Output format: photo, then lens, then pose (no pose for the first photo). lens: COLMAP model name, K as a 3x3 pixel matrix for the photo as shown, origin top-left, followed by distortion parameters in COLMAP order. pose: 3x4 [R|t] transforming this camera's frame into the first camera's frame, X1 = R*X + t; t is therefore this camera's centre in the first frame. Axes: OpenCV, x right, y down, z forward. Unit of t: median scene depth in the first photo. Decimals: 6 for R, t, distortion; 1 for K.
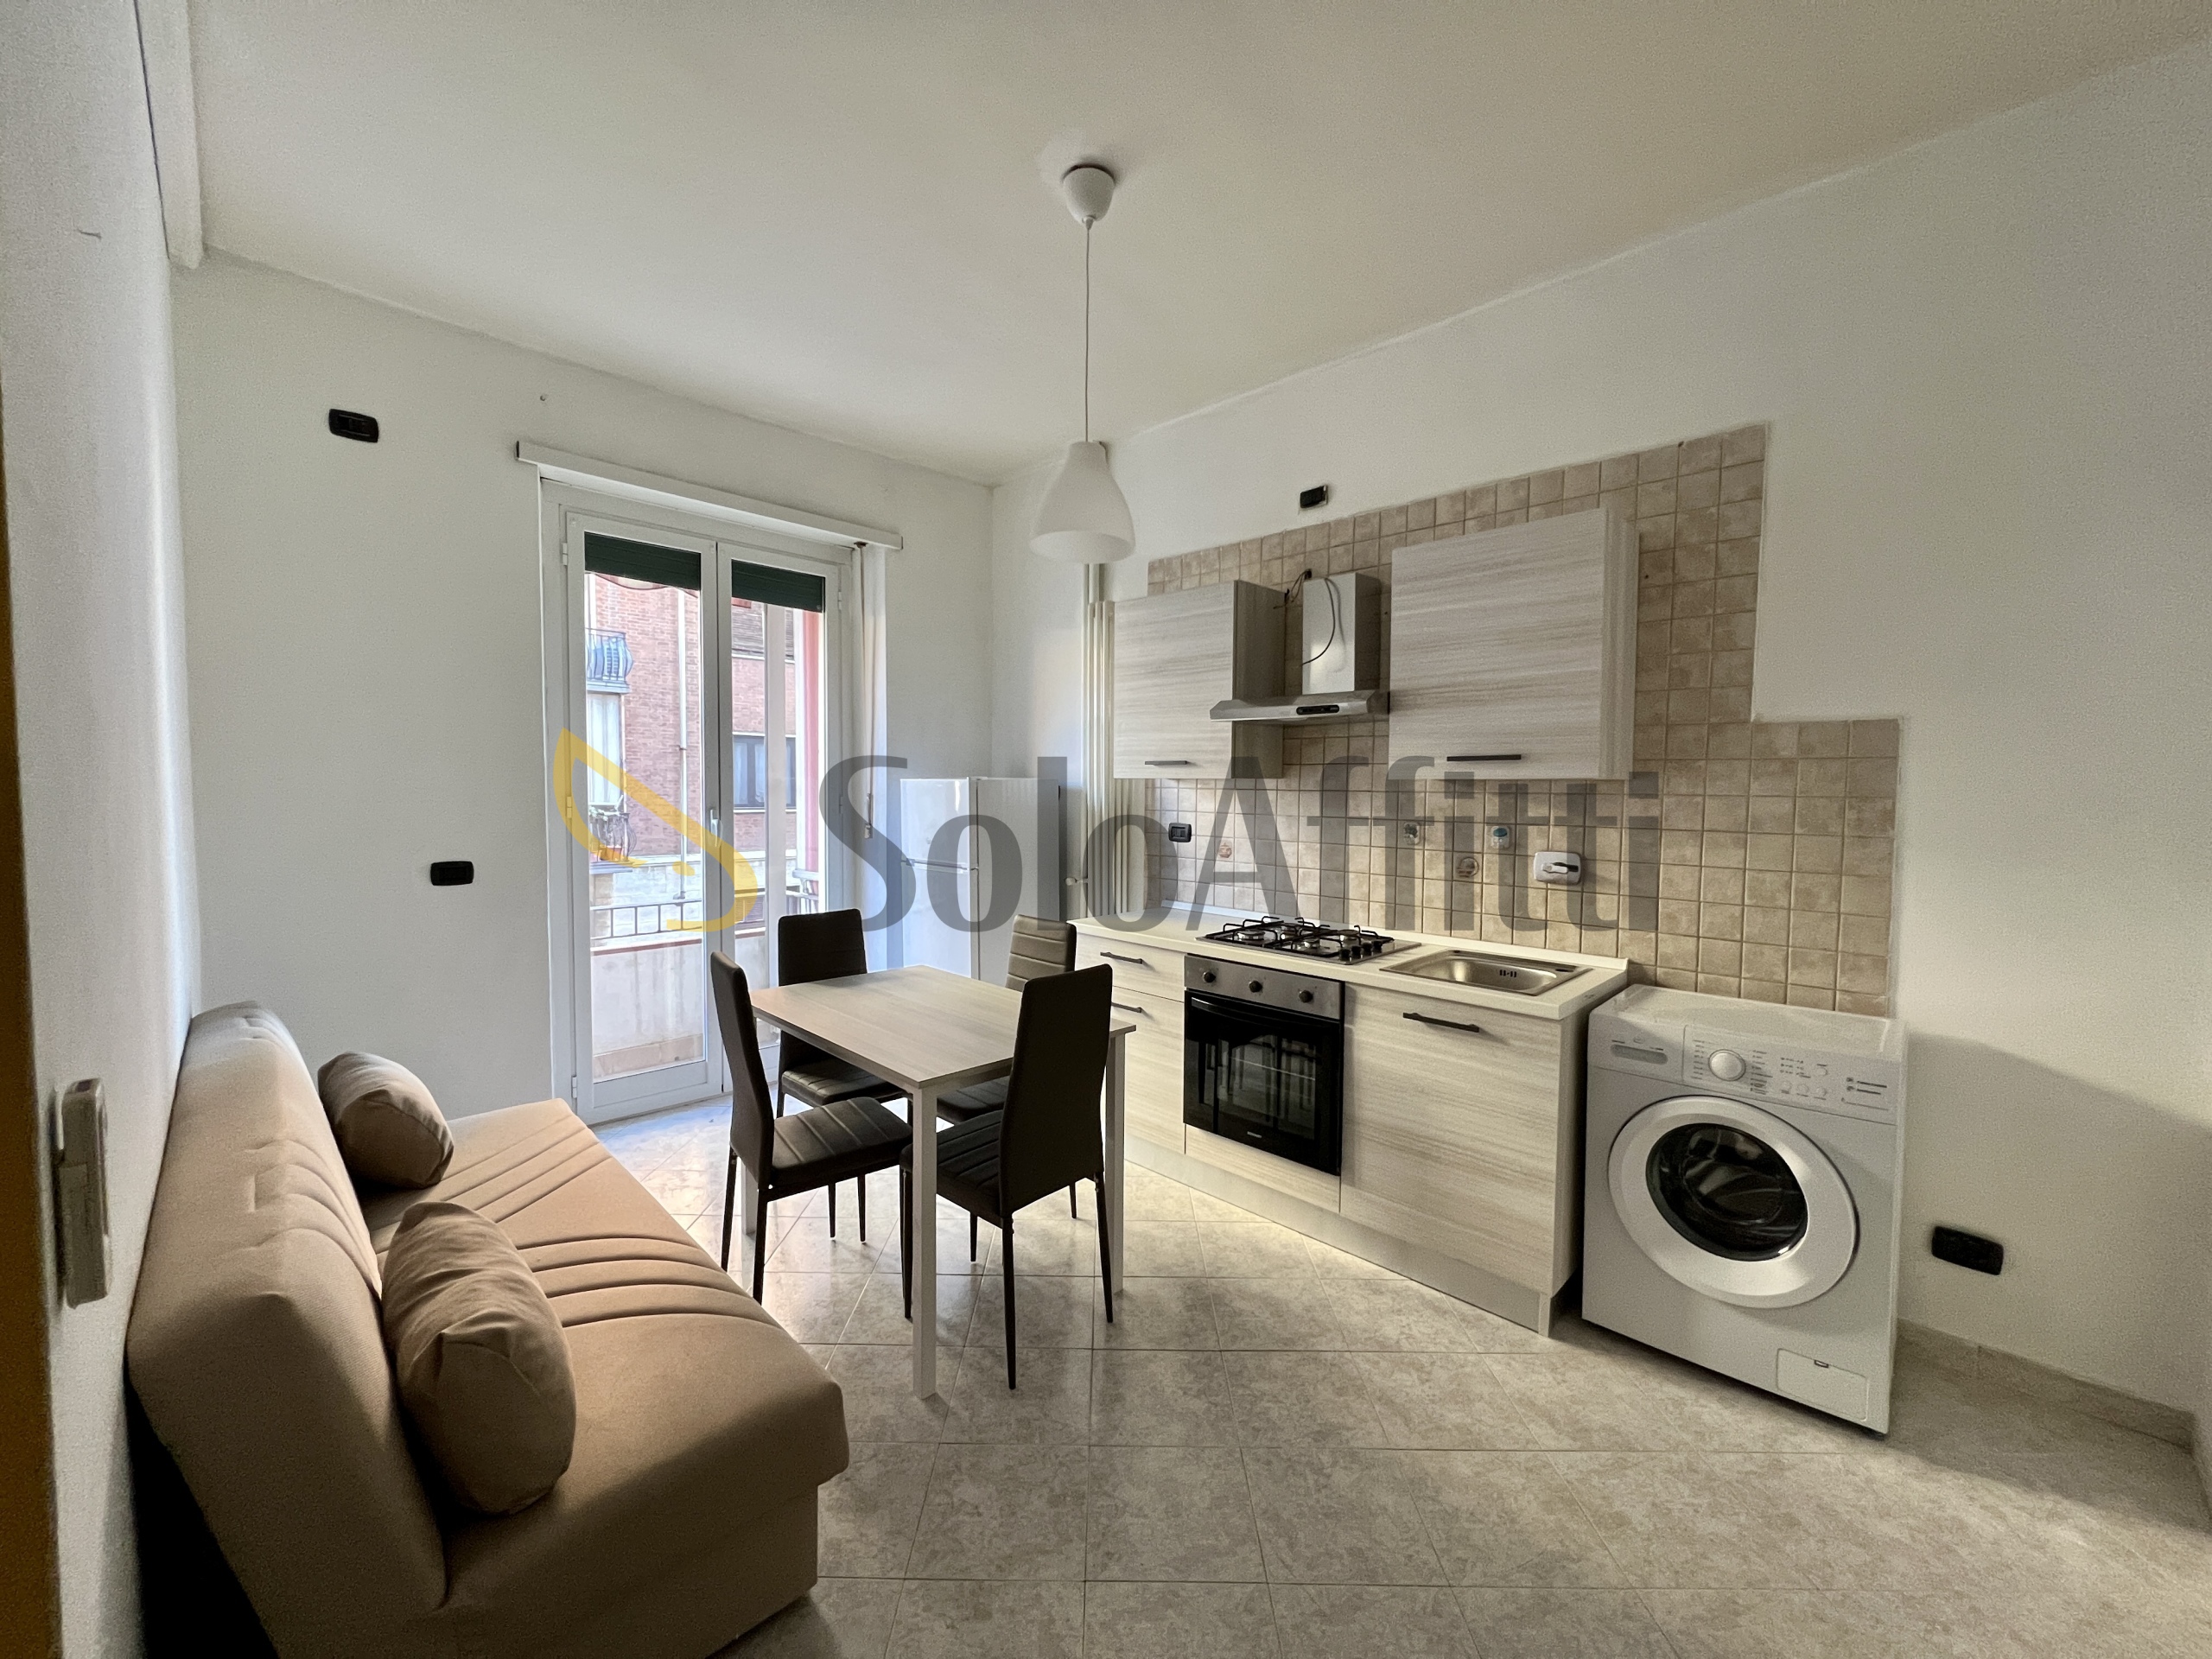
lens RADIAL K [[867.1, 0, 1098.8], [0, 867.1, 827.8], [0, 0, 1]] dist [-0.010298, 0.000105]
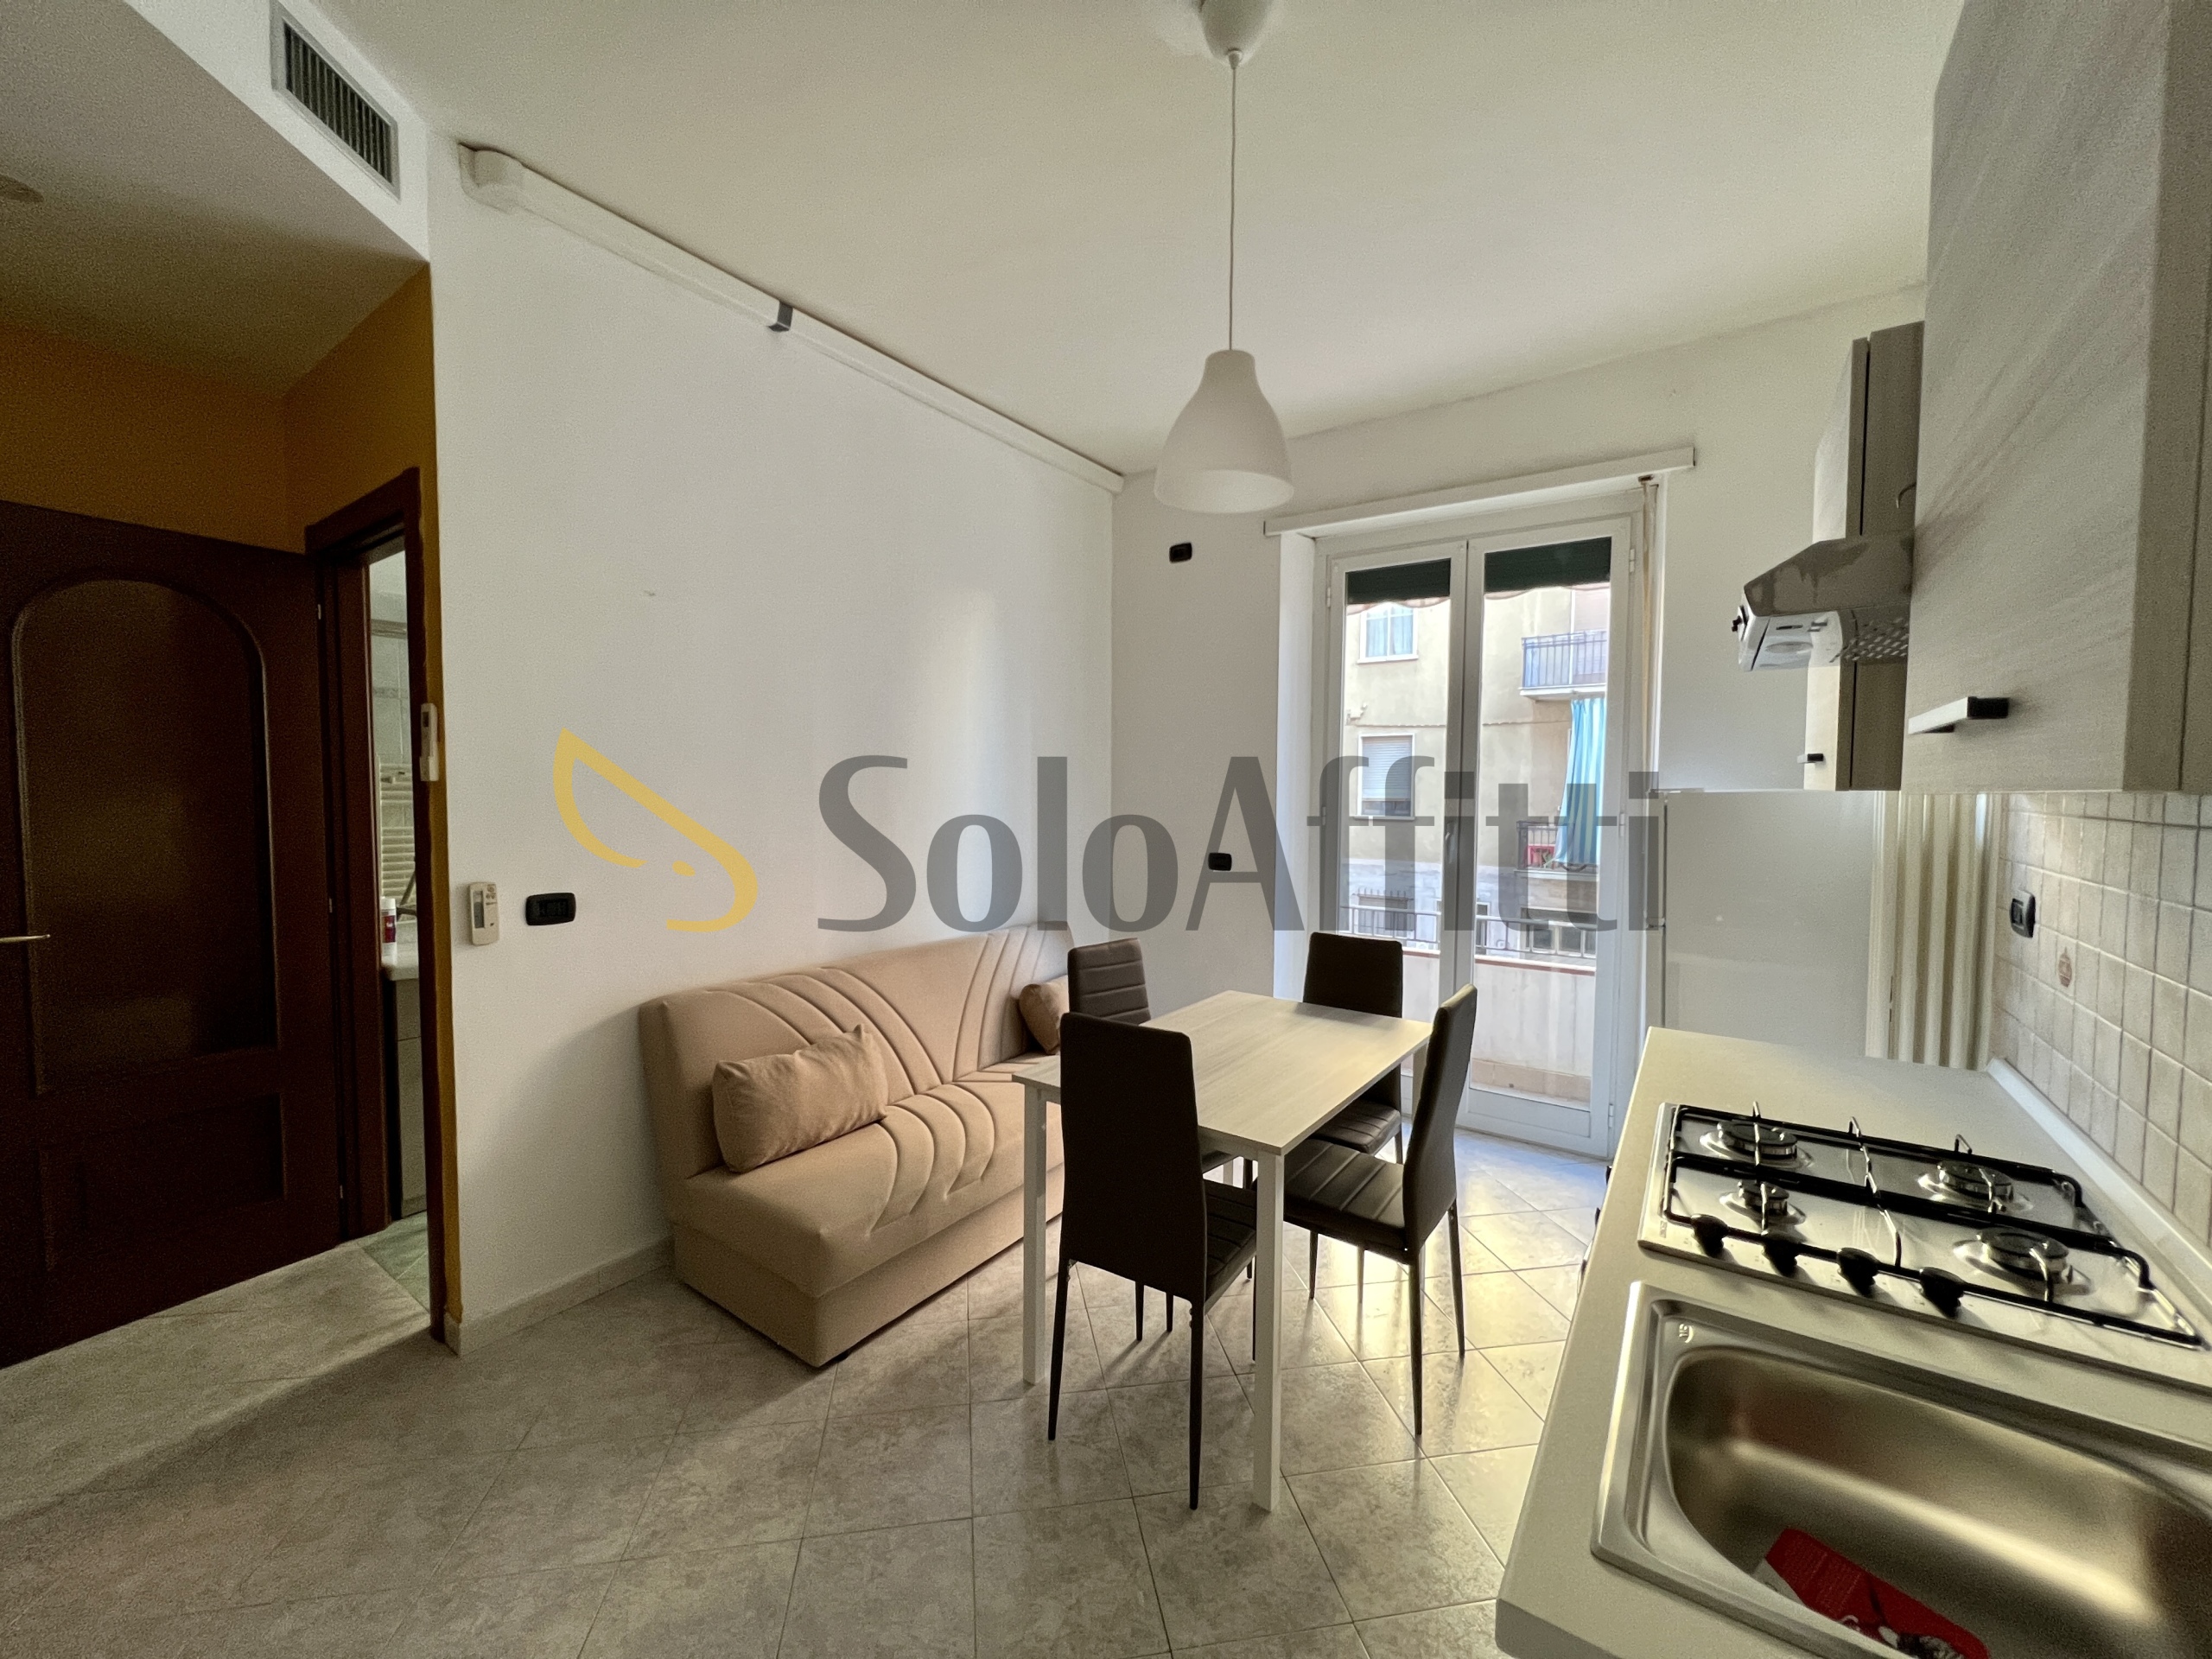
lens RADIAL K [[867.1, 0, 1098.8], [0, 867.1, 827.8], [0, 0, 1]] dist [-0.010298, 0.000105]
pose [[0.171706, 0.041266, -0.984284, 0.441631], [-0.052553, 0.998083, 0.032677, -0.027928], [0.983746, 0.046116, 0.173545, 0.467849]]
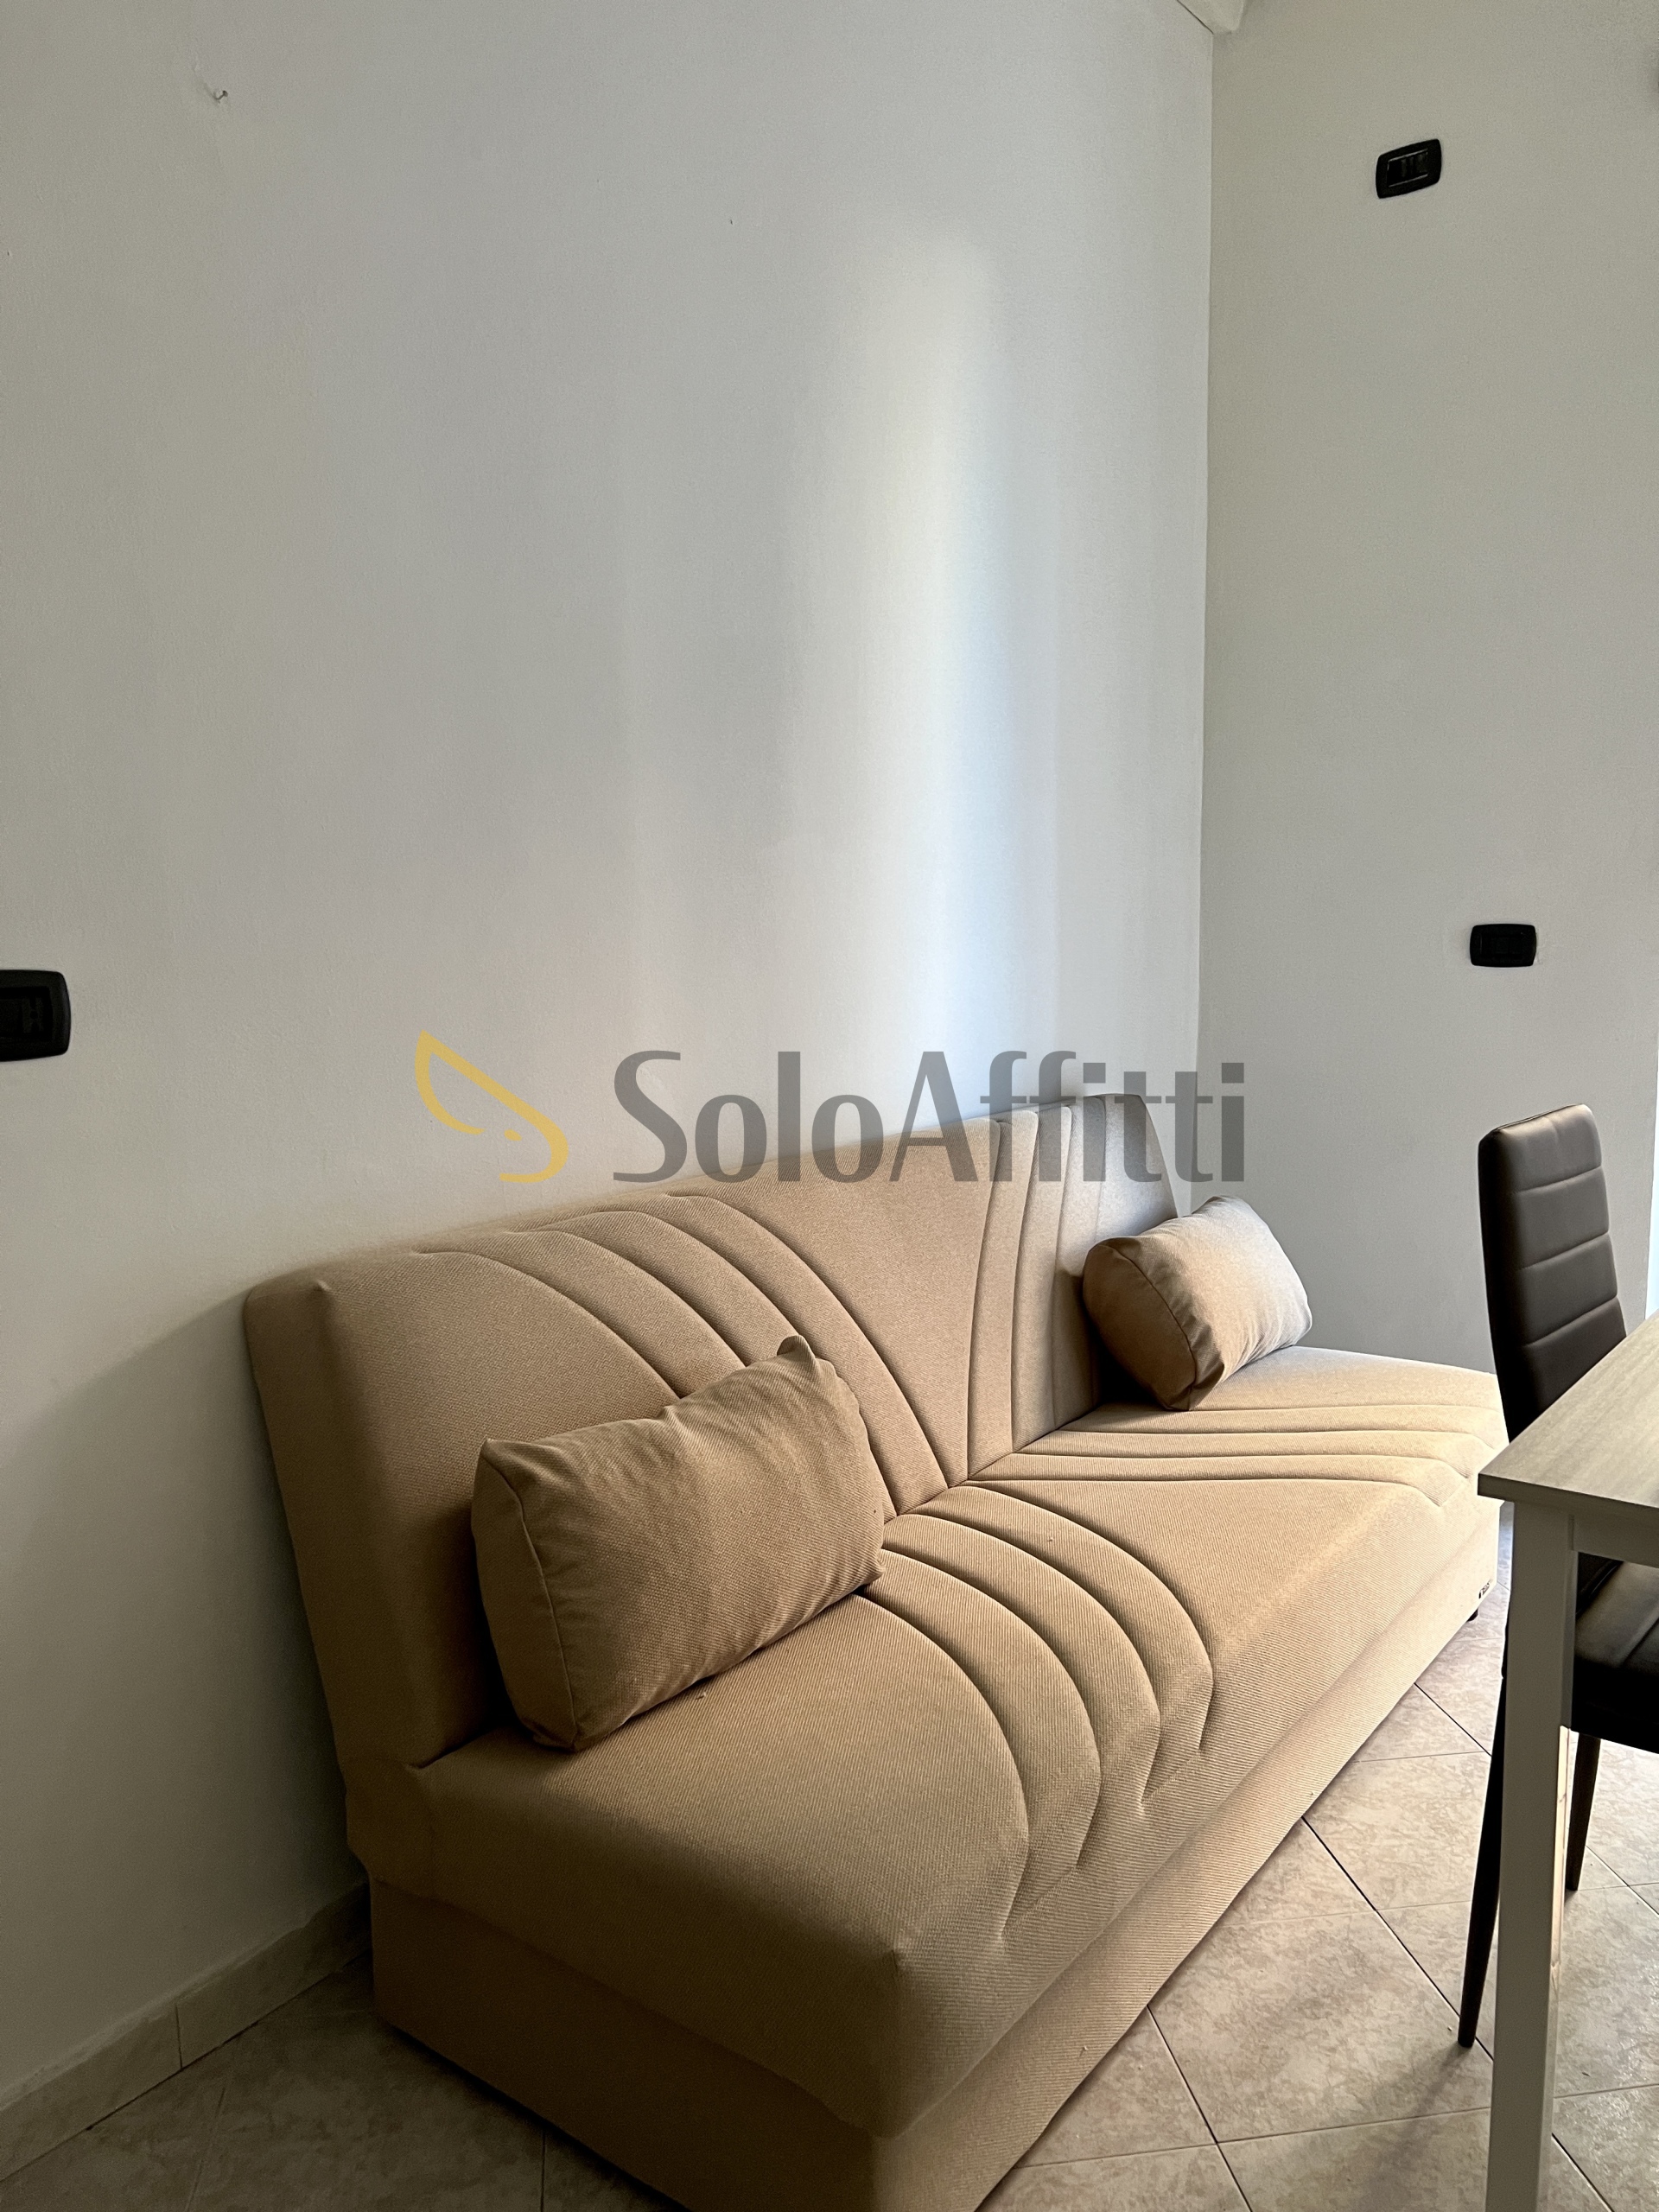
lens RADIAL K [[1681.3, 0, 829.5], [0, 1681.3, 1106.0], [0, 0, 1]] dist [0.042418, -0.078658]
pose [[0.139614, 0.112774, -0.983763, 0.206547], [-0.026579, 0.993562, 0.110125, 0.042248], [0.989849, 0.010772, 0.141712, 0.334482]]
